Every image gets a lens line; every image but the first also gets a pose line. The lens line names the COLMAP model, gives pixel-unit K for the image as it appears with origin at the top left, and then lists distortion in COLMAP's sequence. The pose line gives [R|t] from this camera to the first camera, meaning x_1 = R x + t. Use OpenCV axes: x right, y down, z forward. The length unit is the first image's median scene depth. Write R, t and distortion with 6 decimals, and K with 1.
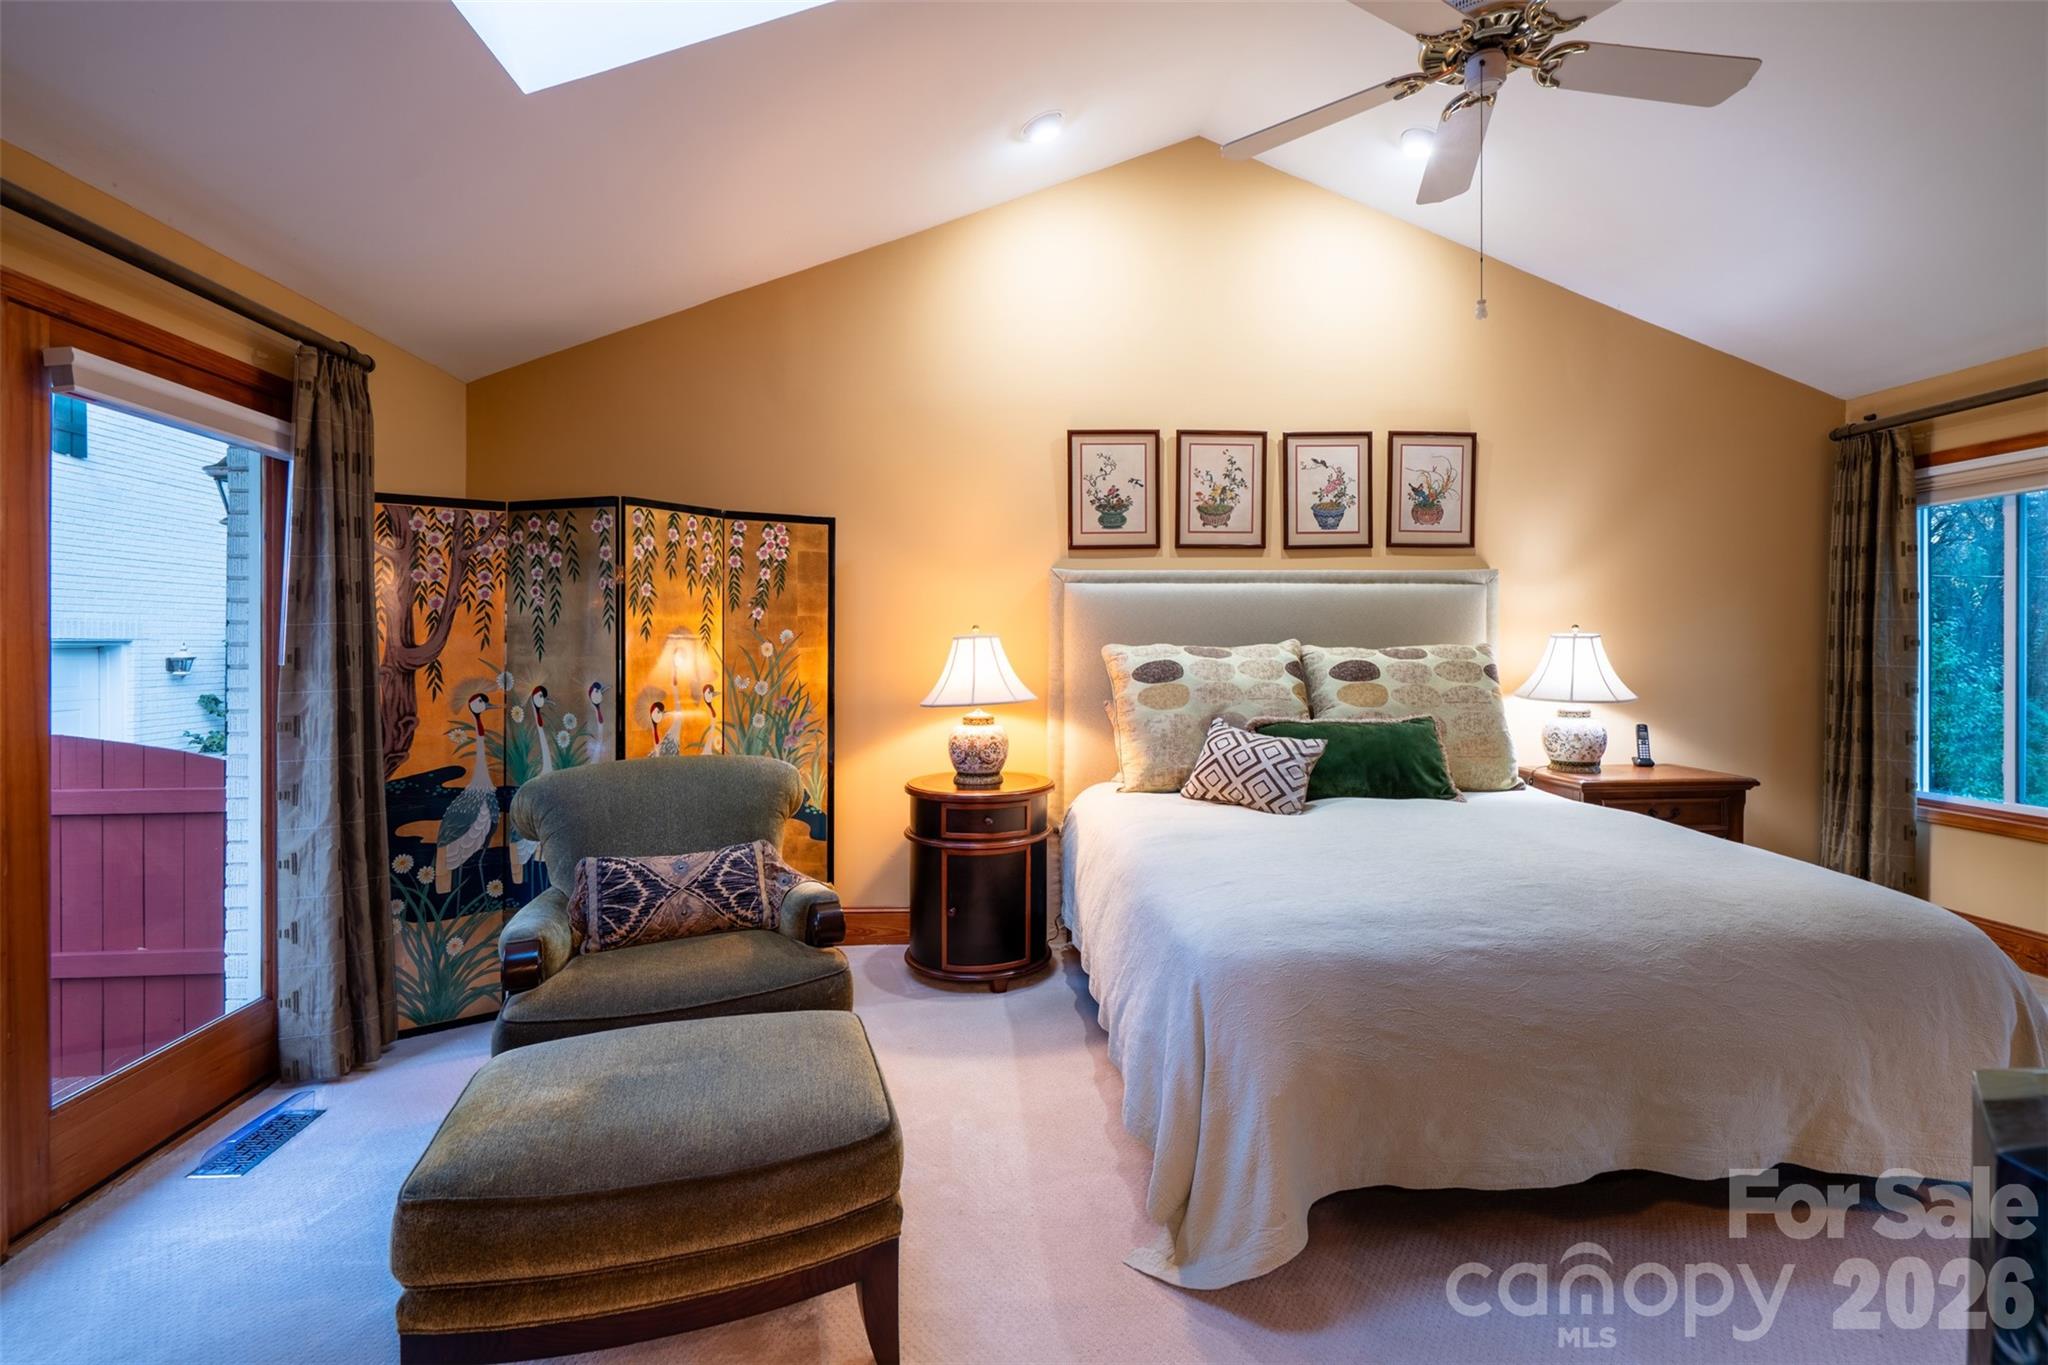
lens RADIAL K [[942.1, 0, 1025.4], [0, 942.1, 662.7], [0, 0, 1]] dist [-0.004366, 0.001372]
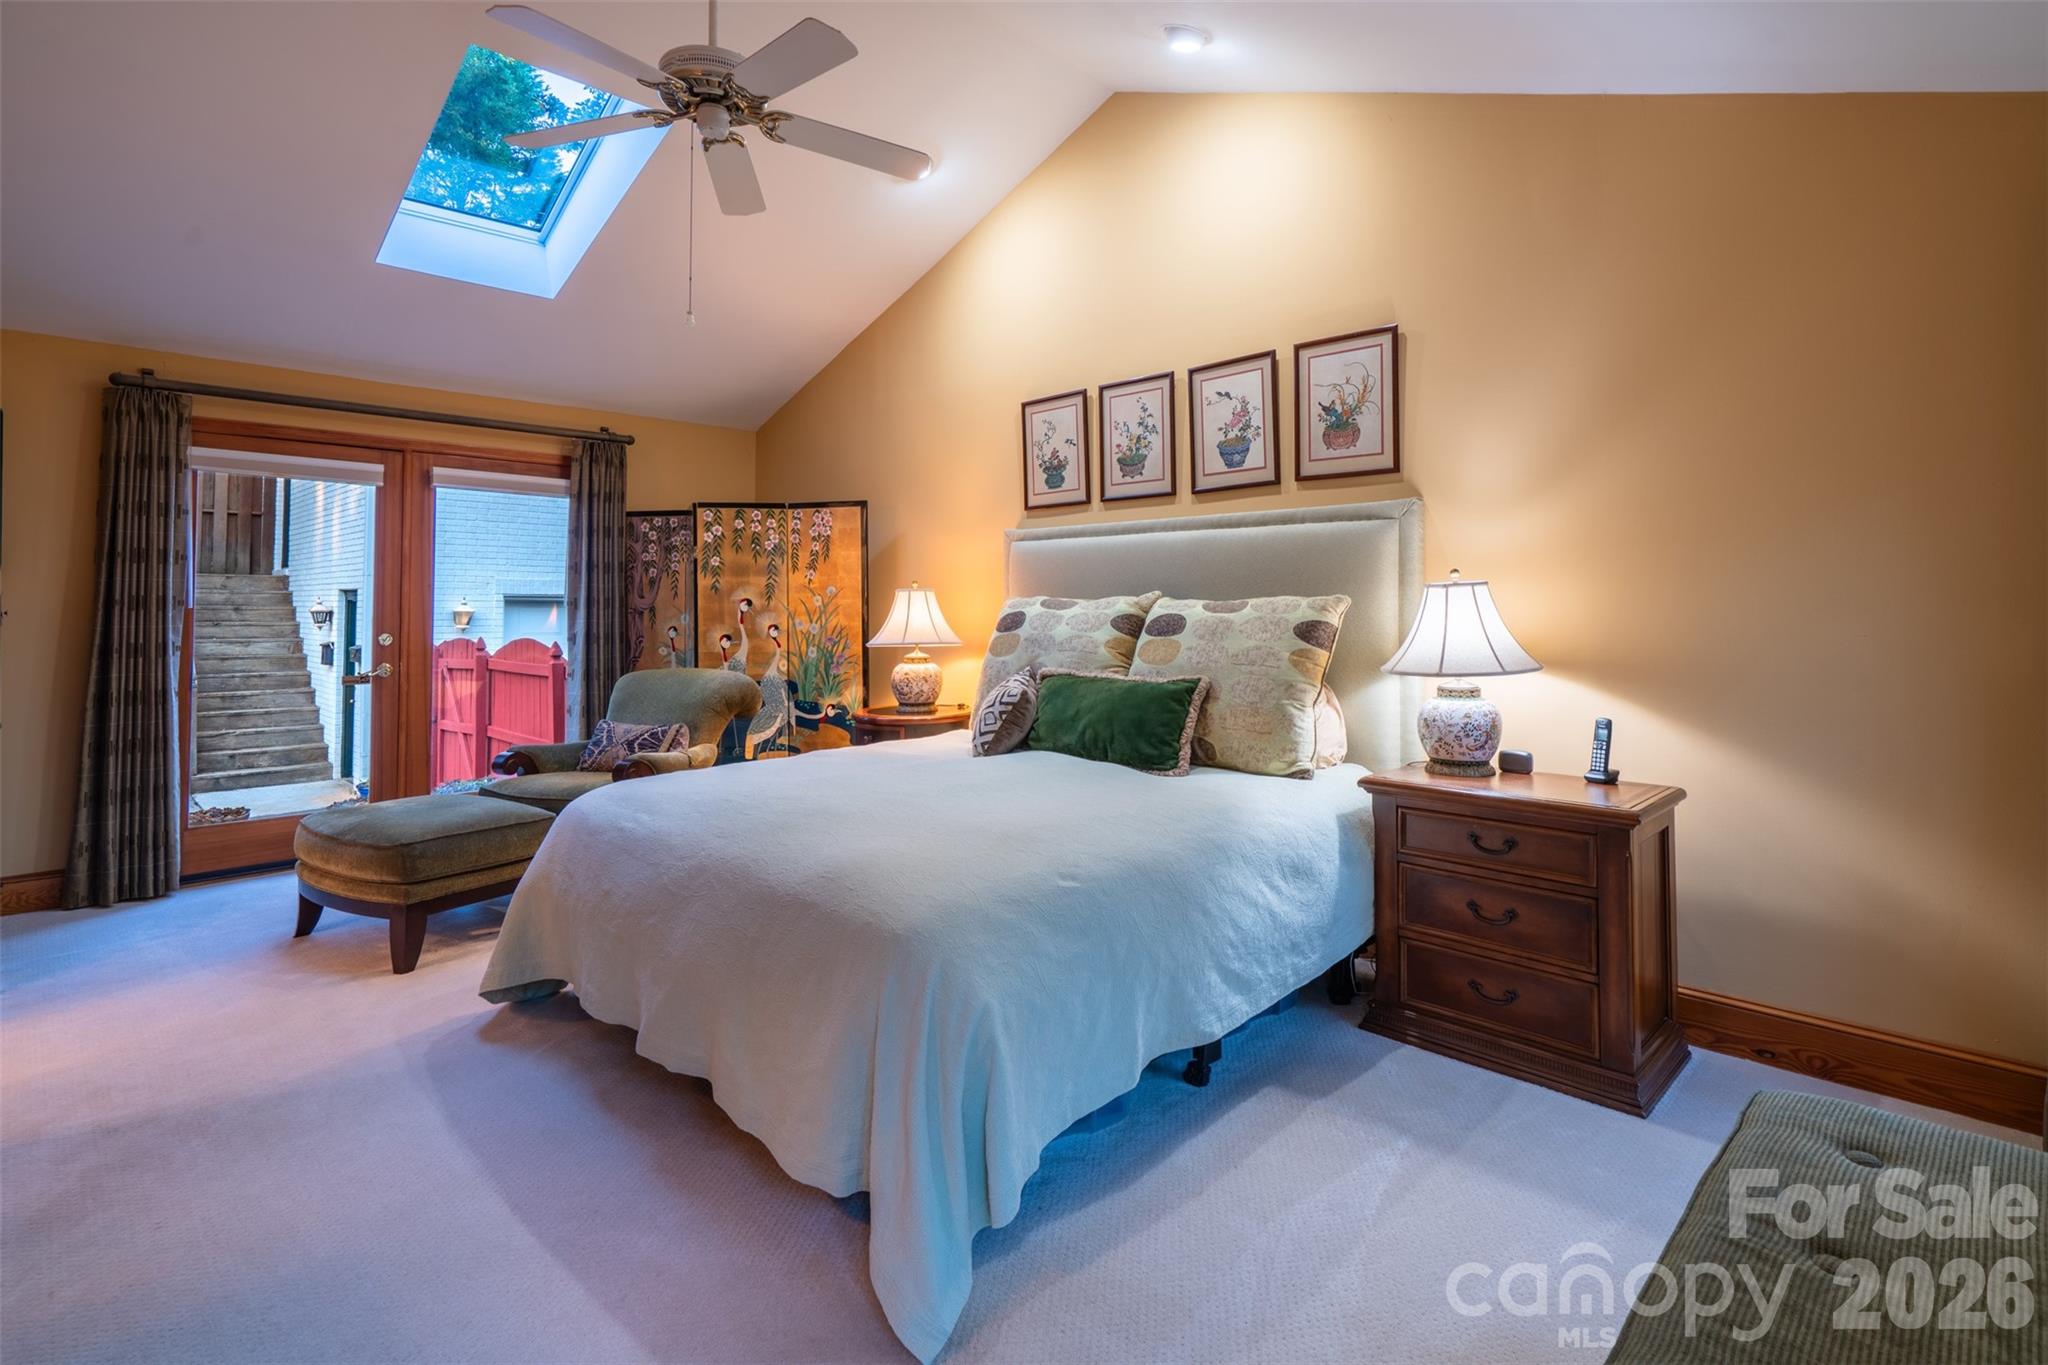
lens RADIAL K [[942.1, 0, 1032.7], [0, 942.1, 602.3], [0, 0, 1]] dist [-0.004366, 0.001372]
pose [[0.683005, 0.003575, -0.730405, 0.849929], [-0.016363, 0.999812, -0.010408, -0.002180], [0.730231, 0.019060, 0.682935, 0.257142]]
